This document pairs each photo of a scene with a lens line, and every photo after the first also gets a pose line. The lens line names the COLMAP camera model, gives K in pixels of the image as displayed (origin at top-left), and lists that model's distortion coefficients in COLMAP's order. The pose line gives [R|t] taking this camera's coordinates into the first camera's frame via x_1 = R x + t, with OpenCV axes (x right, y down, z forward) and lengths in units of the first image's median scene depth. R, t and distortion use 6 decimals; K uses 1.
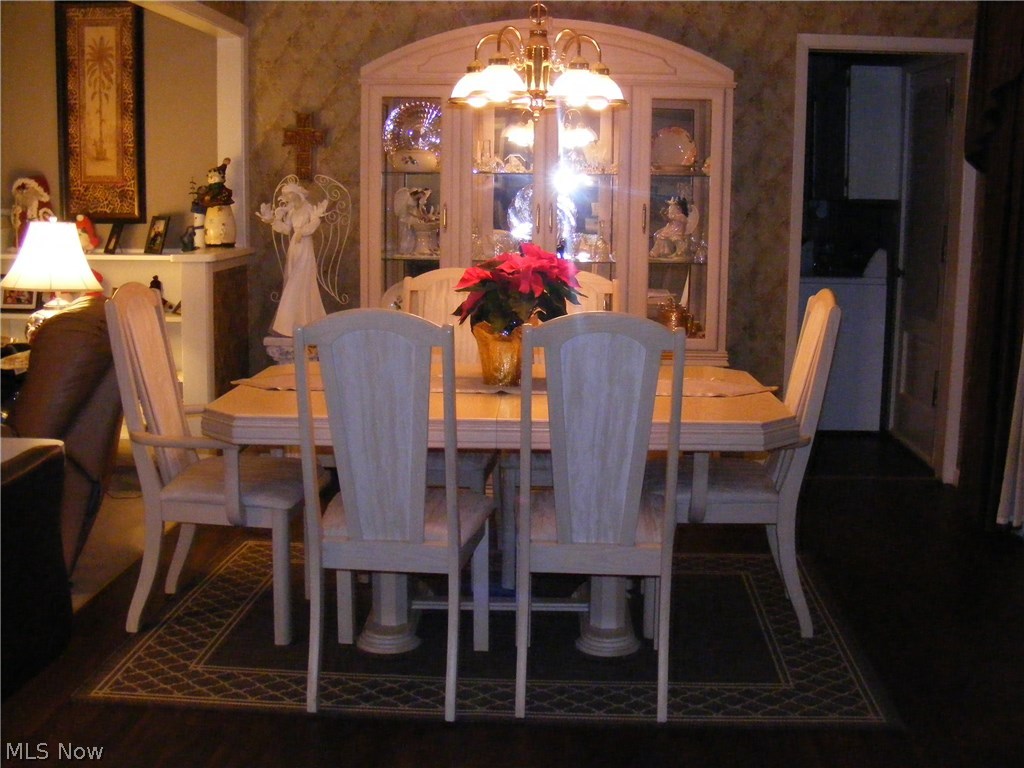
lens RADIAL K [[1183.5, 0, 512.0], [0, 1183.5, 384.0], [0, 0, 1]] dist [-0.298679, 0.457662]
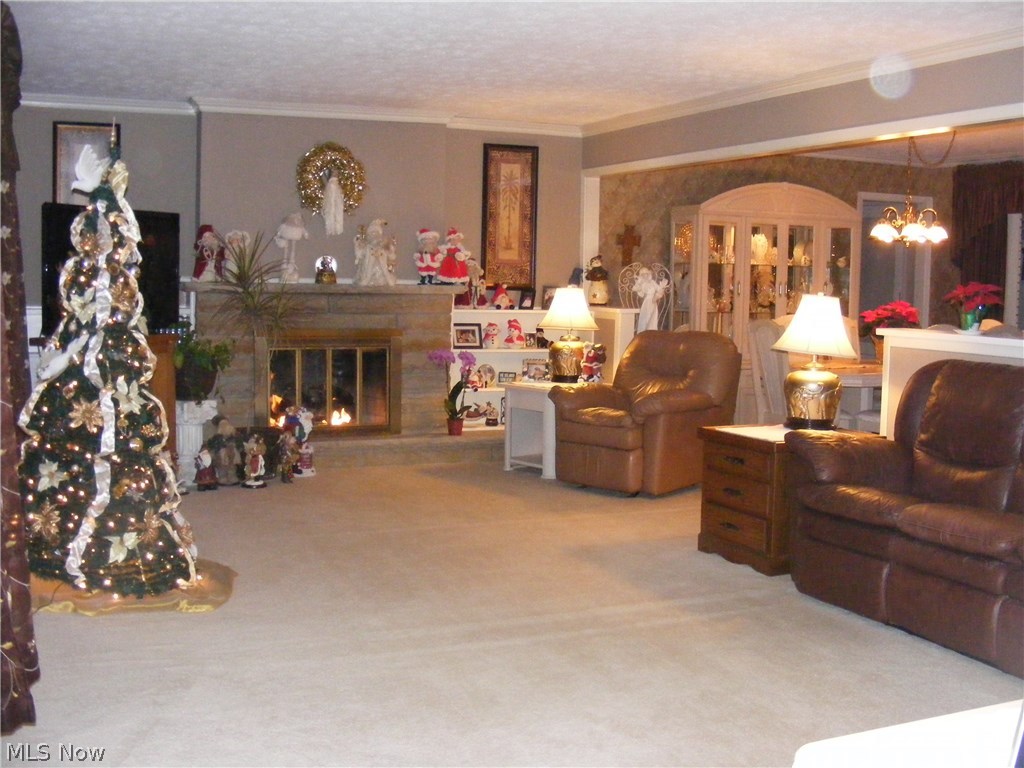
lens RADIAL K [[1183.5, 0, 512.0], [0, 1183.5, 384.0], [0, 0, 1]] dist [-0.298679, 0.457662]
pose [[0.907544, -0.034035, 0.418575, -1.035807], [0.058261, 0.997276, -0.045231, 0.057052], [-0.415895, 0.065436, 0.907055, -0.433701]]
